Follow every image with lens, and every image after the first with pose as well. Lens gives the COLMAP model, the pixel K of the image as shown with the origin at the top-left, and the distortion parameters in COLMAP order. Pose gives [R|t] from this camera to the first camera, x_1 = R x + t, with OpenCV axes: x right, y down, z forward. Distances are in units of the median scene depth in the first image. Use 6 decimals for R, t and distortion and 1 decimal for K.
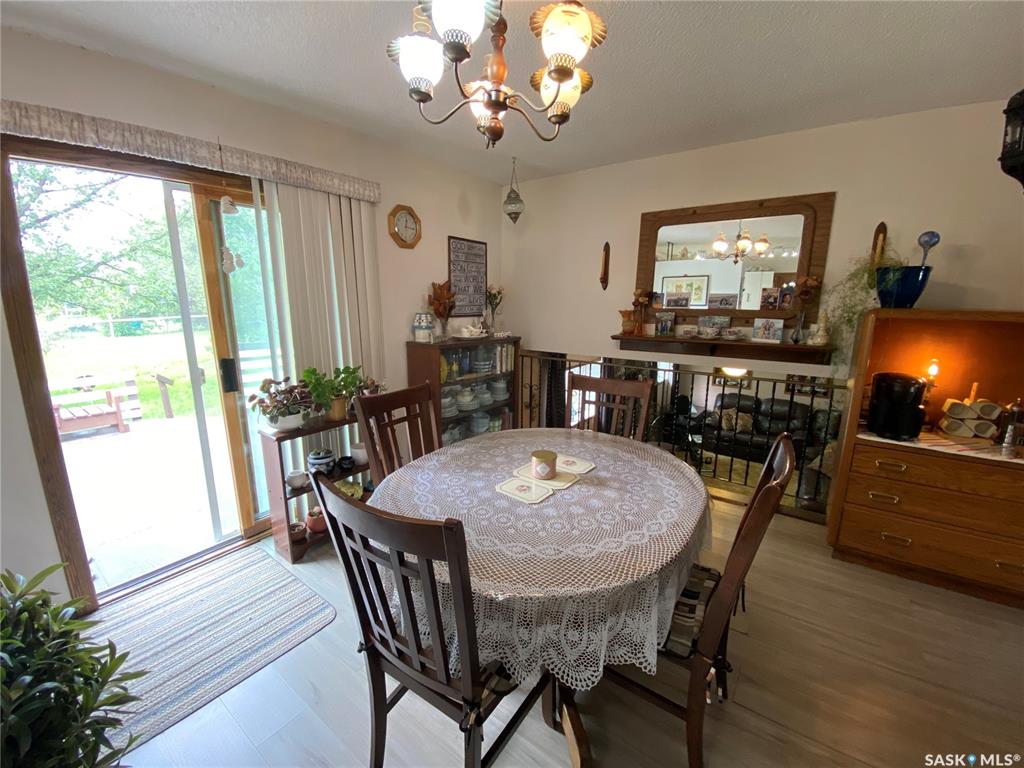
lens RADIAL K [[418.9, 0, 514.8], [0, 418.9, 385.0], [0, 0, 1]] dist [-0.013359, -0.004225]
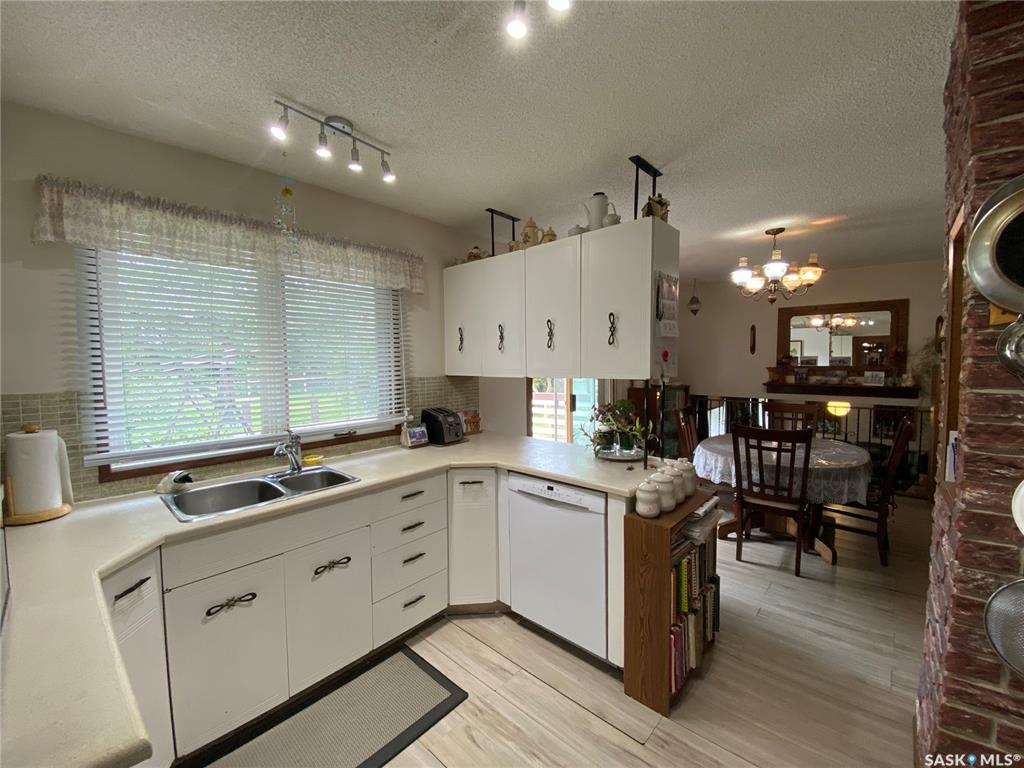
lens RADIAL K [[418.9, 0, 509.1], [0, 418.9, 380.2], [0, 0, 1]] dist [-0.013359, -0.004225]
pose [[0.993010, -0.007696, -0.117775, -0.597222], [-0.009918, 0.988901, -0.148244, 0.125221], [0.117609, 0.148376, 0.981913, -0.730495]]
